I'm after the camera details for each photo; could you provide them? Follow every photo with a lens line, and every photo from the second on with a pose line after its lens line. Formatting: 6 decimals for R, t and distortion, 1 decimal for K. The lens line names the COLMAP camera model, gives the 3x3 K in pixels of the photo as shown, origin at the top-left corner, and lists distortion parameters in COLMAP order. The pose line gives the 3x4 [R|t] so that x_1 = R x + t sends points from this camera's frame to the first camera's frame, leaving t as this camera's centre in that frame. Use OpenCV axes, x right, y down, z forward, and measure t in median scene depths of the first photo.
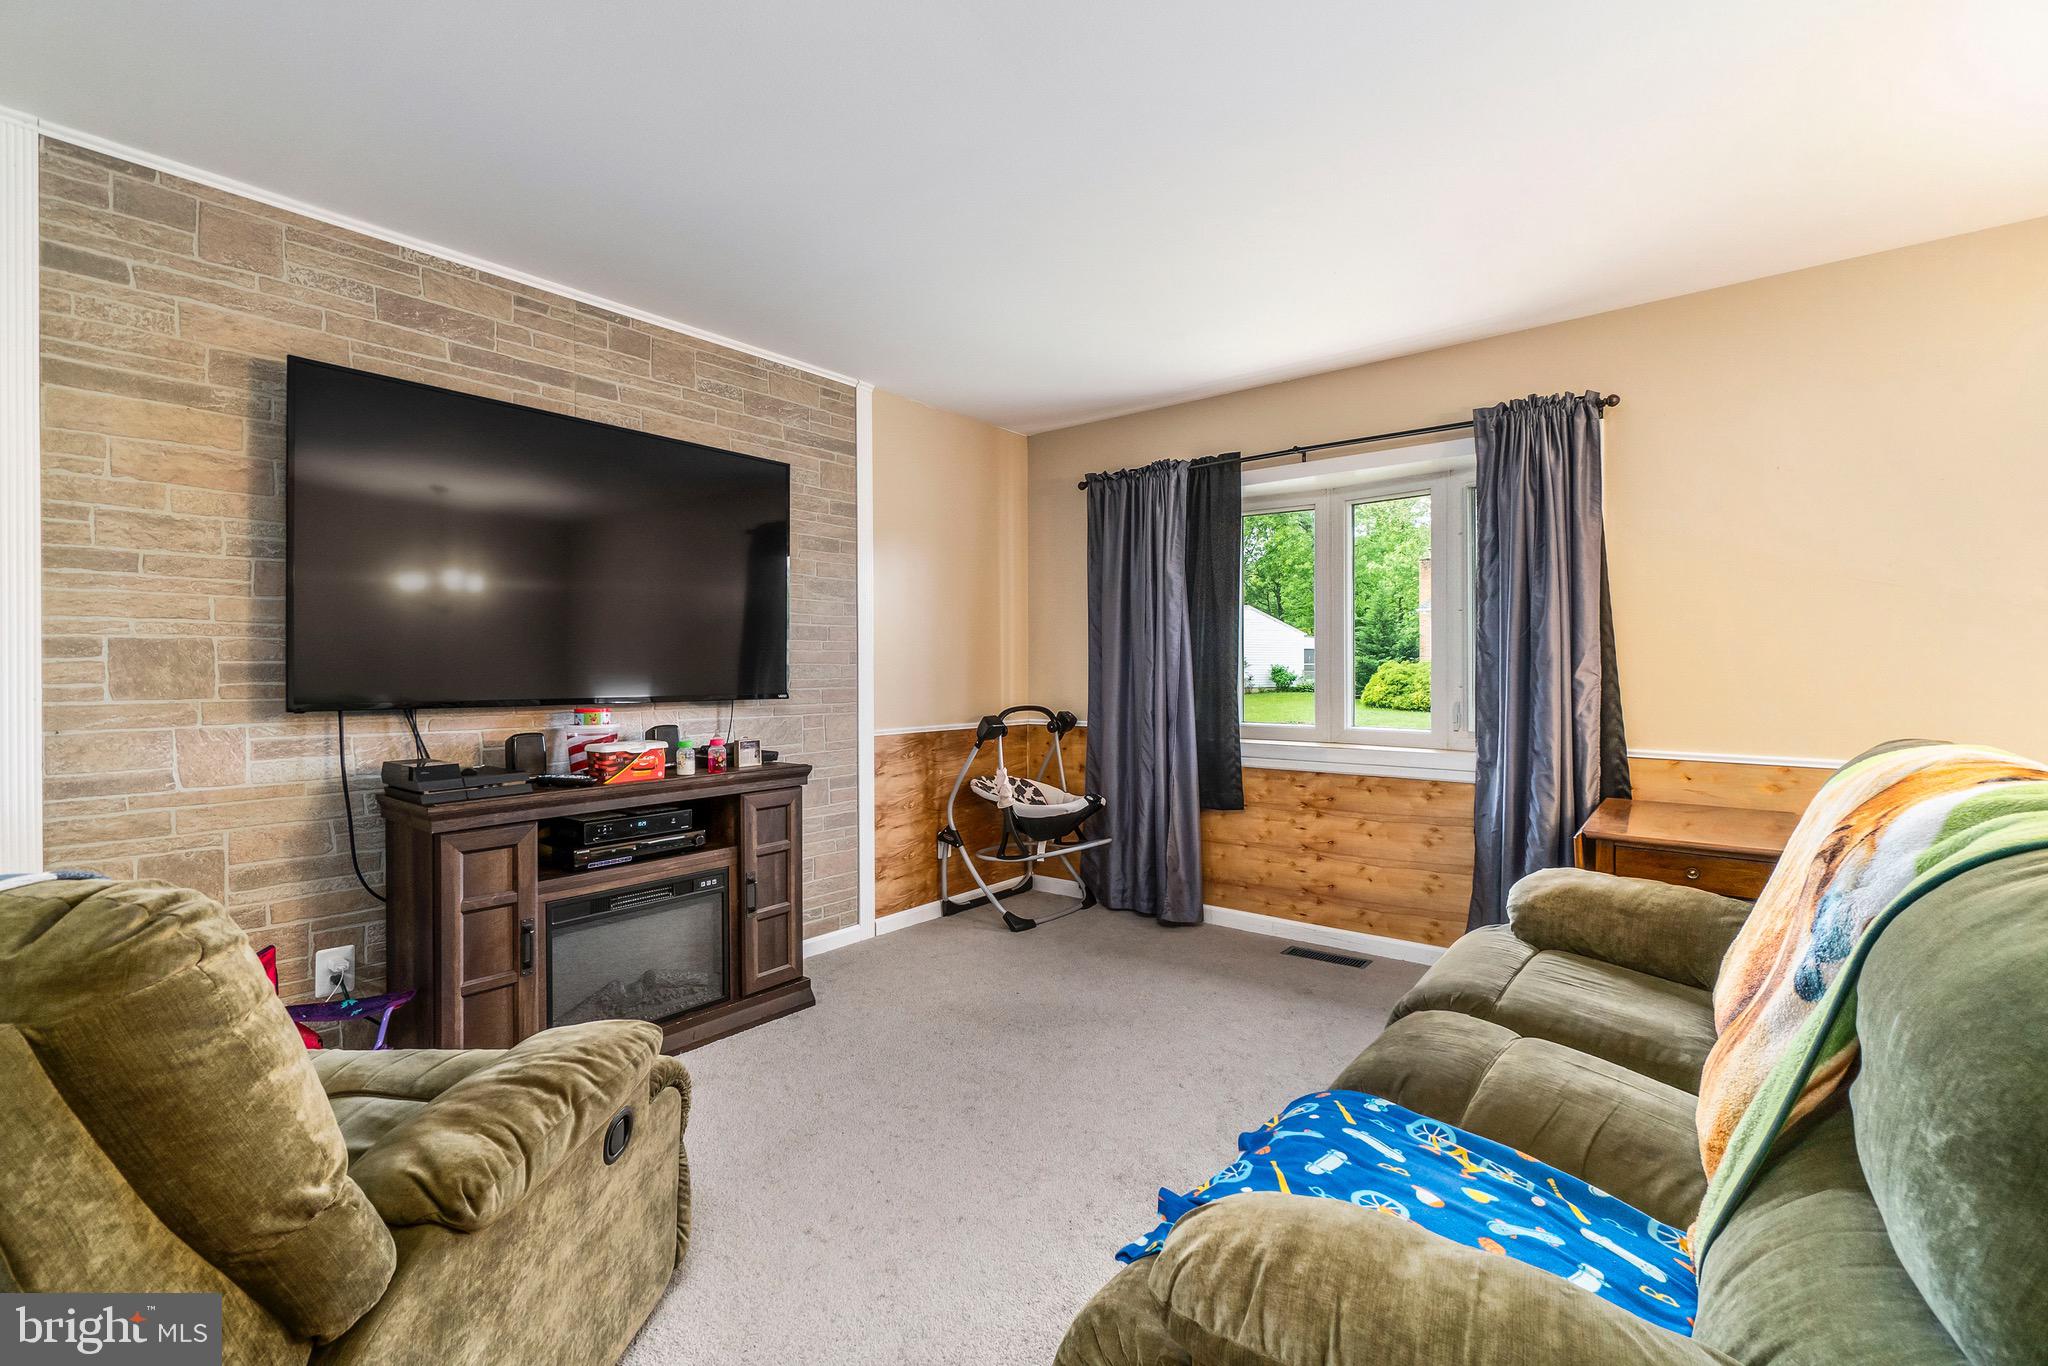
lens RADIAL K [[911.9, 0, 965.1], [0, 911.9, 679.5], [0, 0, 1]] dist [-0.001303, -0.000445]
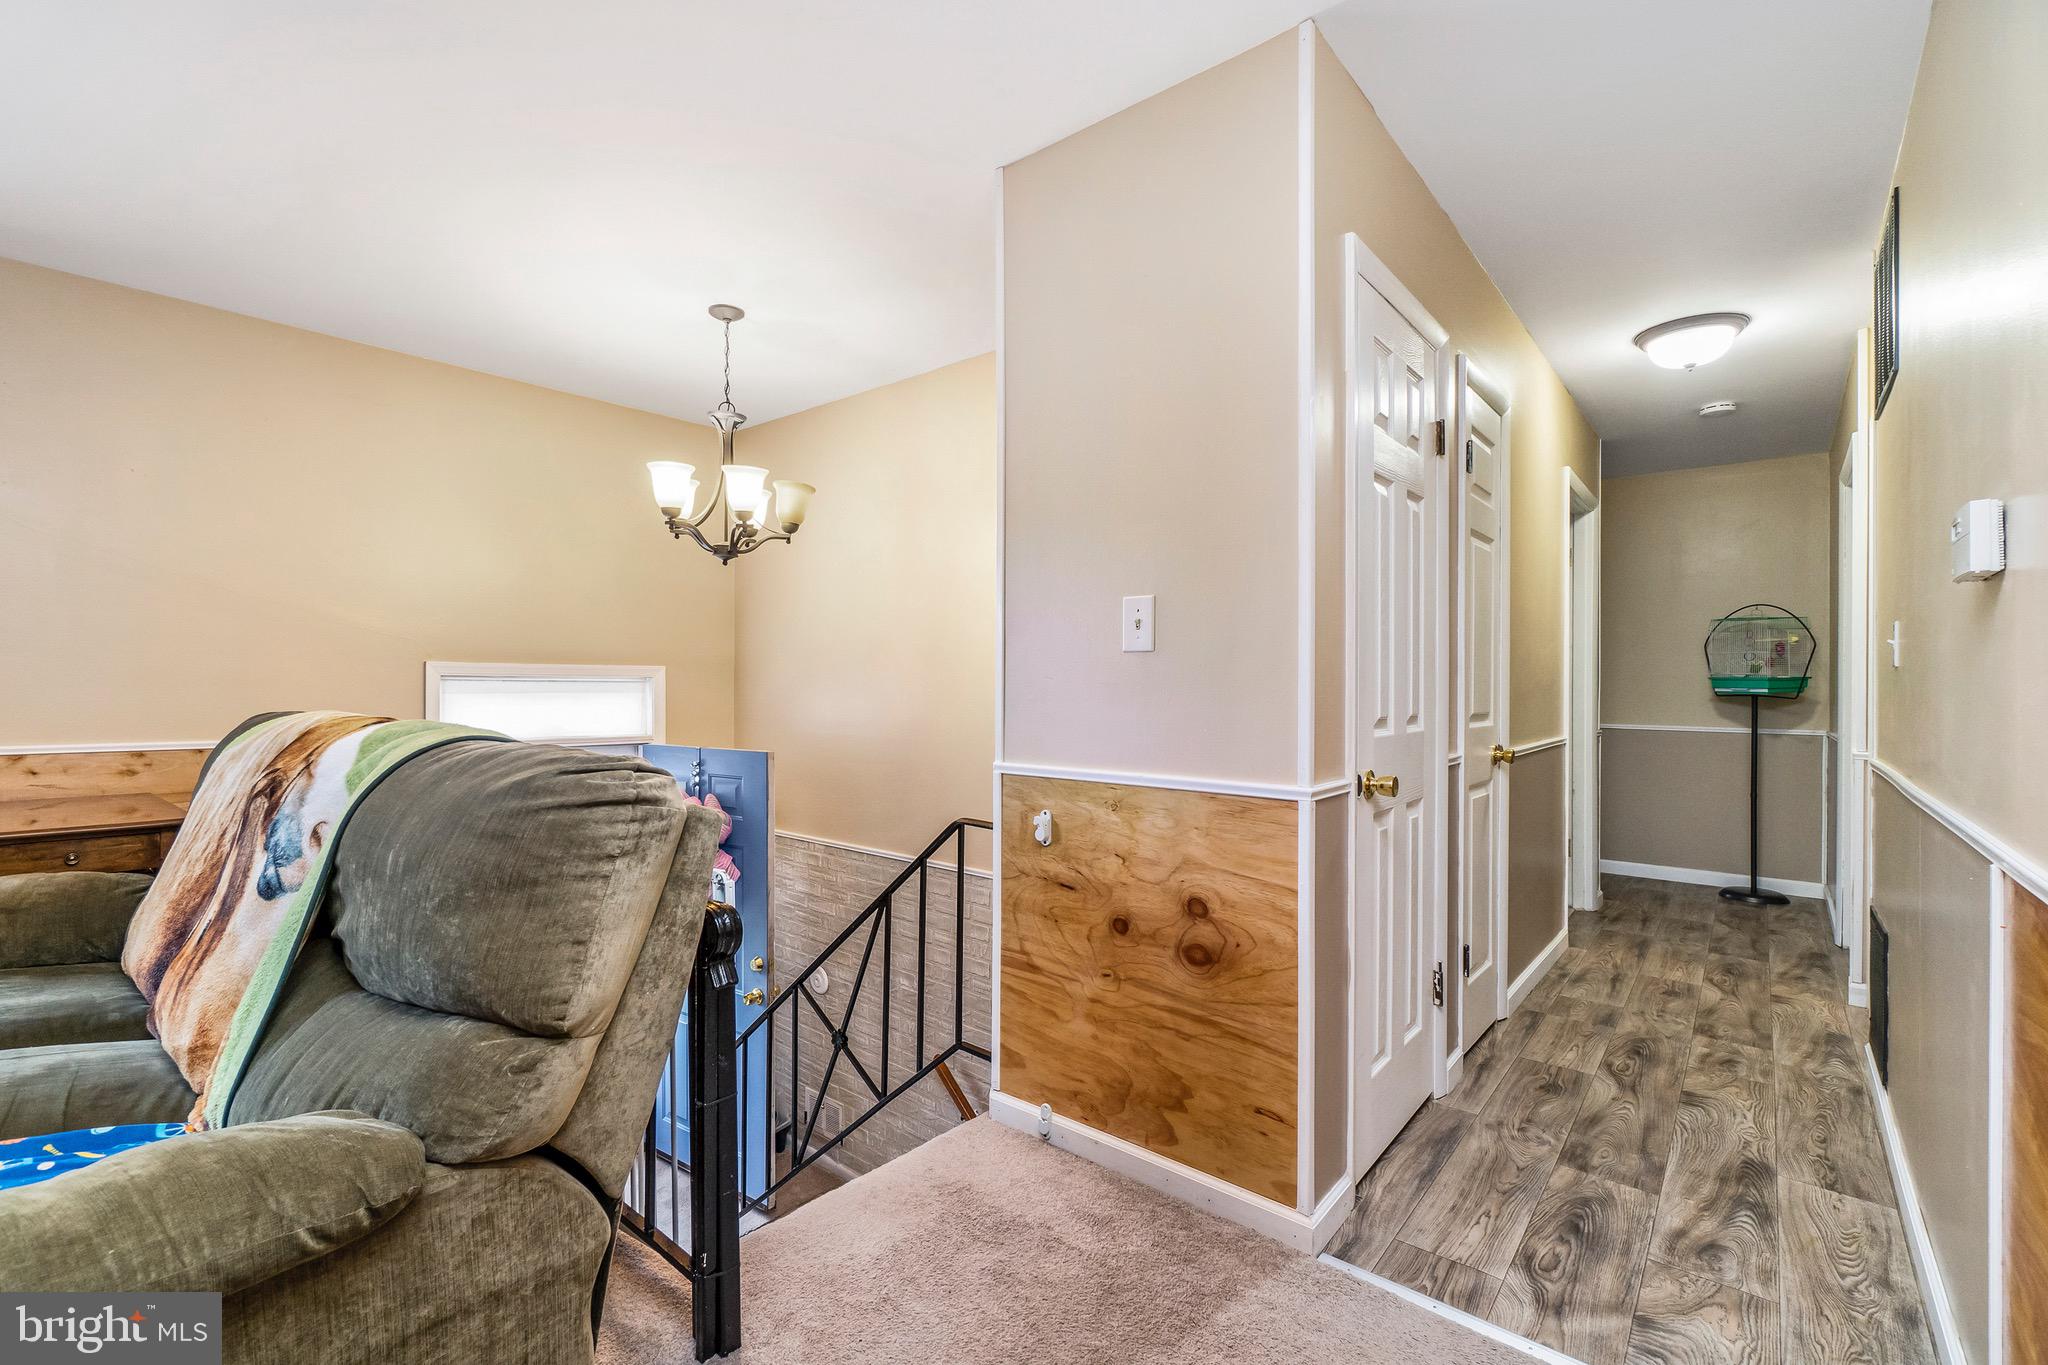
lens RADIAL K [[898.4, 0, 1019.8], [0, 898.4, 690.8], [0, 0, 1]] dist [-0.000558, 0.000092]
pose [[-0.003958, -0.005211, 0.999979, -0.178895], [0.002766, 0.999983, 0.005222, 0.025330], [-0.999988, 0.002787, -0.003944, -0.032720]]
